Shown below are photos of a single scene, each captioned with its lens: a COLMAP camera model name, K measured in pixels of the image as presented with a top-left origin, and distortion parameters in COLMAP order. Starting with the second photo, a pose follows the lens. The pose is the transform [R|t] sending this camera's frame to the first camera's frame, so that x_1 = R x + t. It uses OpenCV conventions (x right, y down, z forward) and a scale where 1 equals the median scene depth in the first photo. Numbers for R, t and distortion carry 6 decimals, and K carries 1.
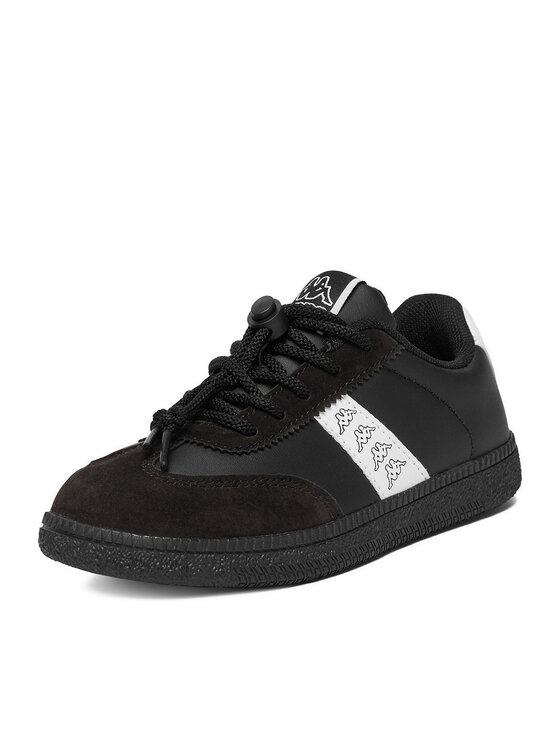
lens RADIAL K [[2218.3, 0, 279.7], [0, 2218.3, 372.9], [0, 0, 1]] dist [-0.185868, 0.000000]
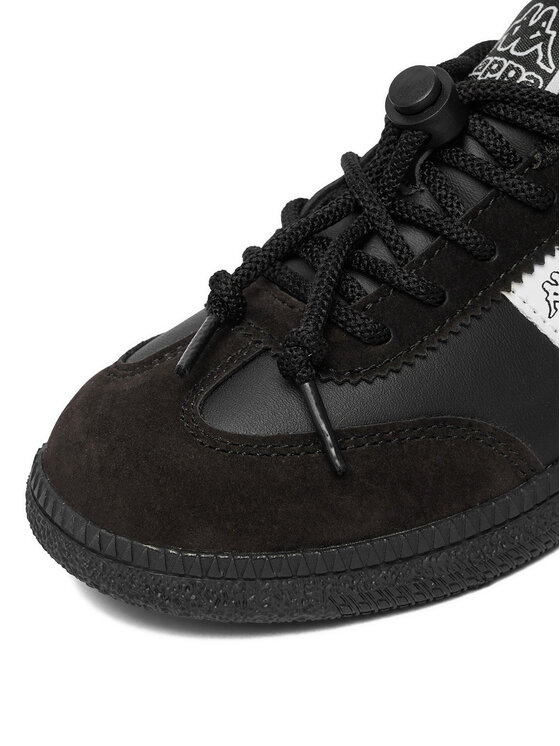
lens RADIAL K [[2218.3, 0, 280.5], [0, 2218.3, 373.1], [0, 0, 1]] dist [-0.185868, 0.000000]
pose [[0.980990, 0.052690, -0.186767, 0.068115], [0.007304, 0.951727, 0.306859, -0.138258], [0.193920, -0.302390, 0.933250, 0.450764]]
